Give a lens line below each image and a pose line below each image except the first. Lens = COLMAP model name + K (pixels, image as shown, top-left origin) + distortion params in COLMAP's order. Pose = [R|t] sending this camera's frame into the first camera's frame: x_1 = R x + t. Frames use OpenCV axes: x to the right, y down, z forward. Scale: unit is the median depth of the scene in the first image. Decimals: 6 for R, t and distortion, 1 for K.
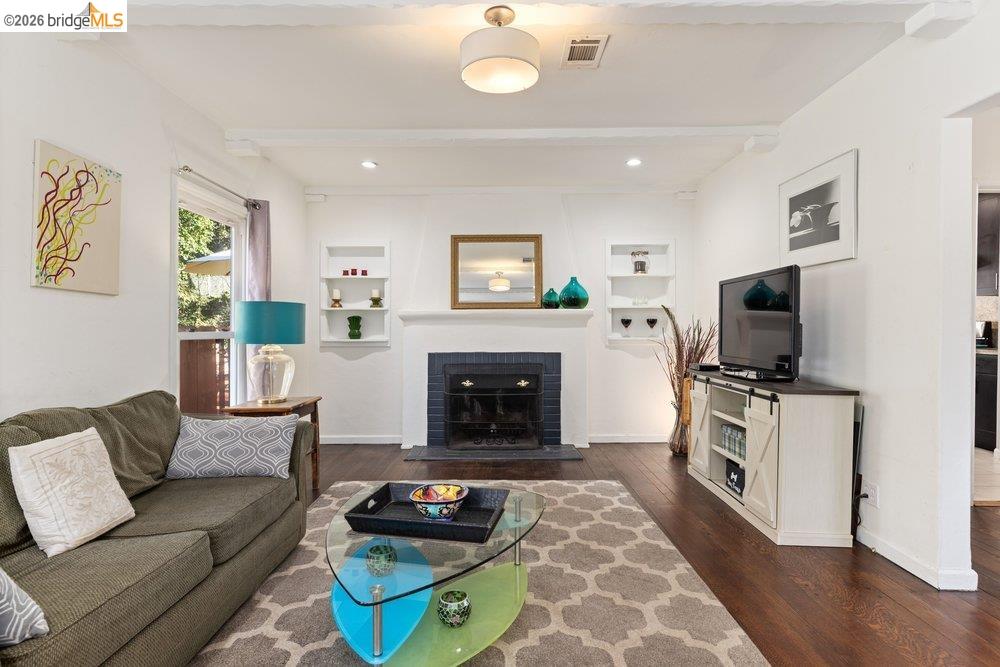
lens RADIAL K [[507.8, 0, 496.2], [0, 507.8, 331.1], [0, 0, 1]] dist [-0.002682, 0.000870]
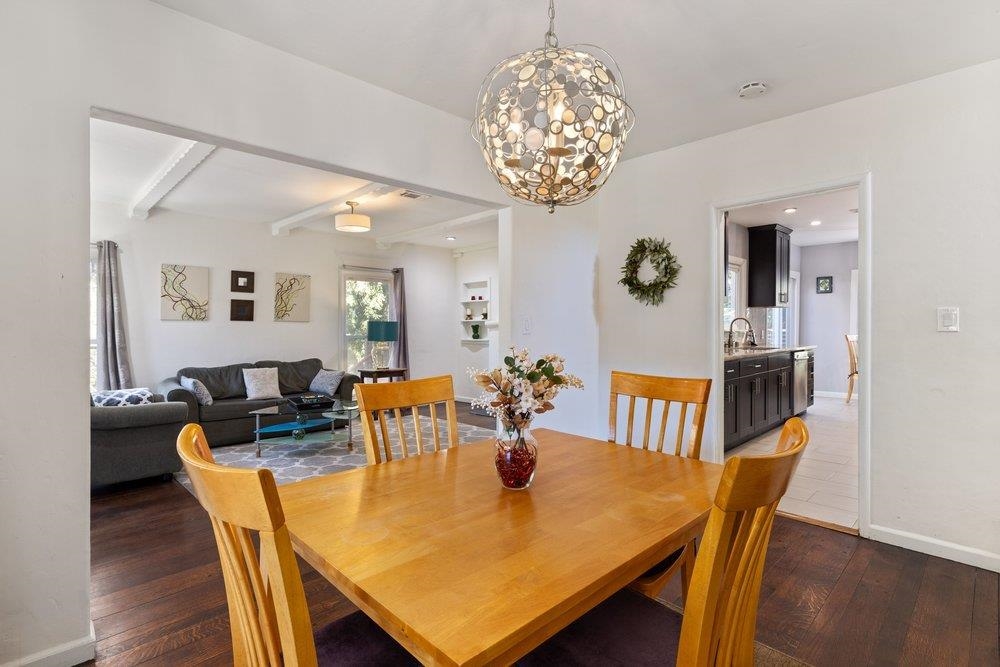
lens RADIAL K [[478.7, 0, 496.0], [0, 478.7, 329.1], [0, 0, 1]] dist [-0.004219, -0.000638]
pose [[0.708845, 0.000182, -0.705364, 1.118380], [-0.000320, 1.000000, -0.000063, -0.020983], [0.705364, 0.000270, 0.708845, -0.058324]]
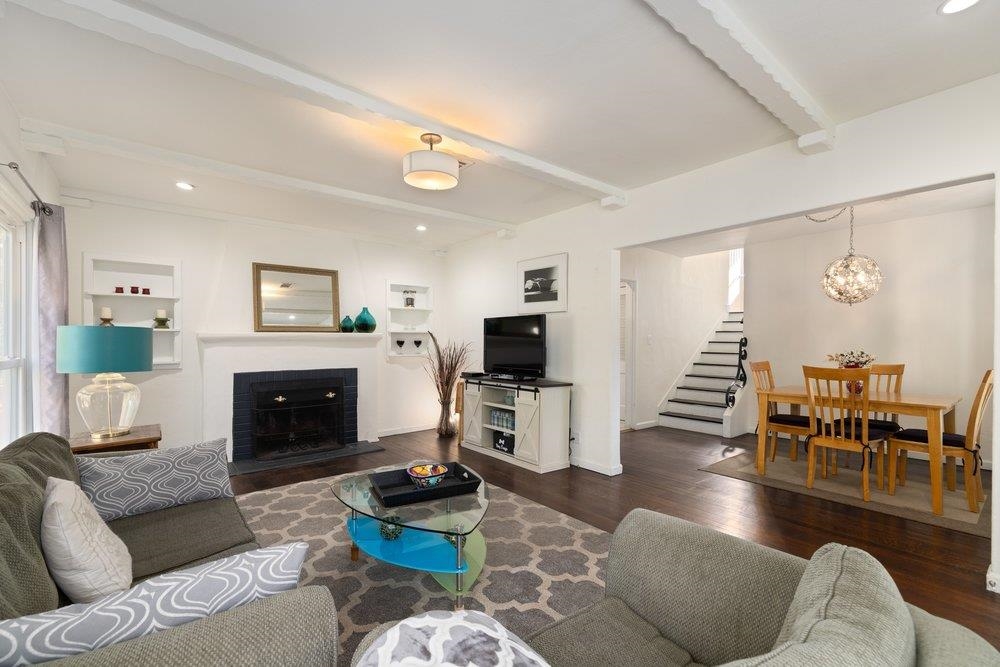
lens RADIAL K [[429.5, 0, 495.3], [0, 429.5, 346.0], [0, 0, 1]] dist [-0.000199, 0.000059]
pose [[0.776052, -0.007115, 0.630629, -0.342415], [0.003991, 0.999972, 0.006371, -0.021006], [-0.630657, -0.002427, 0.776058, -0.036409]]
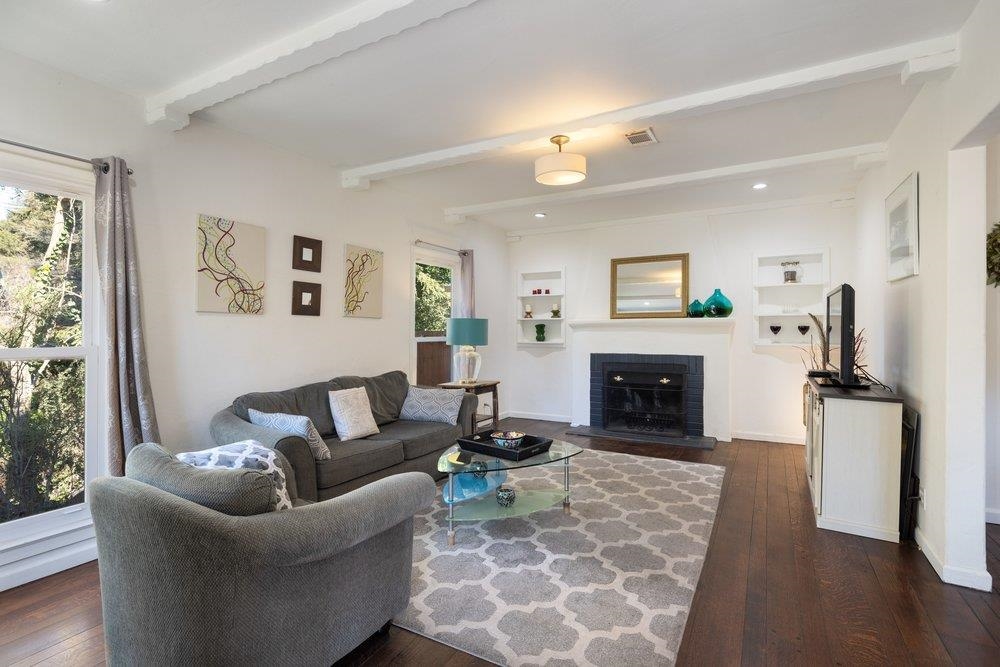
lens RADIAL K [[478.7, 0, 496.0], [0, 478.7, 329.1], [0, 0, 1]] dist [-0.004219, -0.000638]
pose [[0.876047, 0.000734, -0.482226, 0.297995], [-0.002178, 0.999995, -0.002435, -0.017979], [0.482221, 0.003184, 0.876044, -0.211228]]
